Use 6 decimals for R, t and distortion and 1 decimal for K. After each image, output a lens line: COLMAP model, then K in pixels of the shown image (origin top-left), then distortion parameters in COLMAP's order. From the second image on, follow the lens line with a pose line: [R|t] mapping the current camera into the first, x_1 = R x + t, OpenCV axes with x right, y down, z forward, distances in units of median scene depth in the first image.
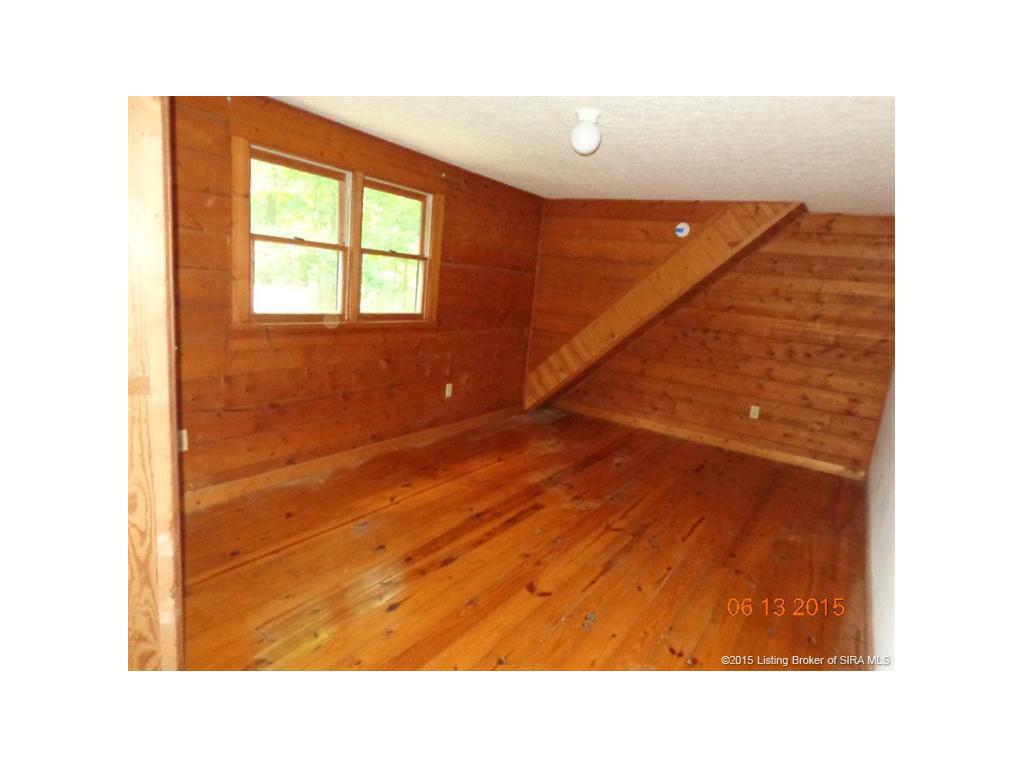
lens RADIAL K [[539.5, 0, 515.8], [0, 539.5, 385.4], [0, 0, 1]] dist [0.004433, 0.006895]
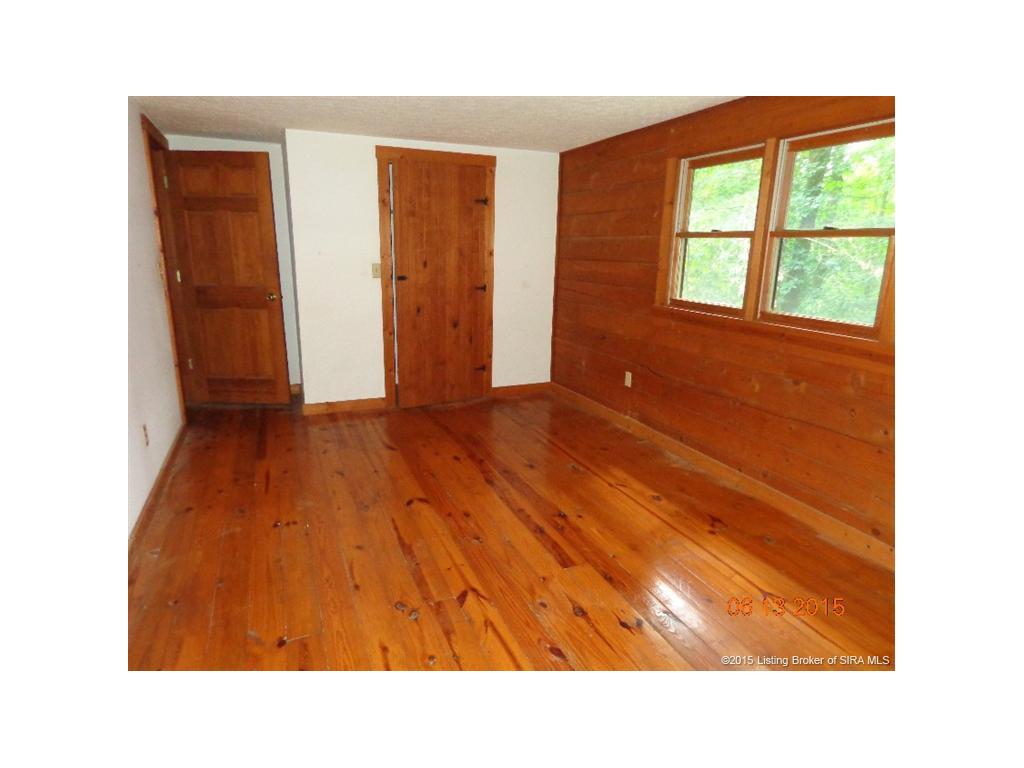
lens RADIAL K [[539.5, 0, 513.0], [0, 539.5, 377.3], [0, 0, 1]] dist [0.004433, 0.006895]
pose [[-0.544622, 0.090578, -0.833776, 0.692852], [-0.233954, 0.938280, 0.254749, -0.181509], [0.805390, 0.333807, -0.489817, 1.283042]]
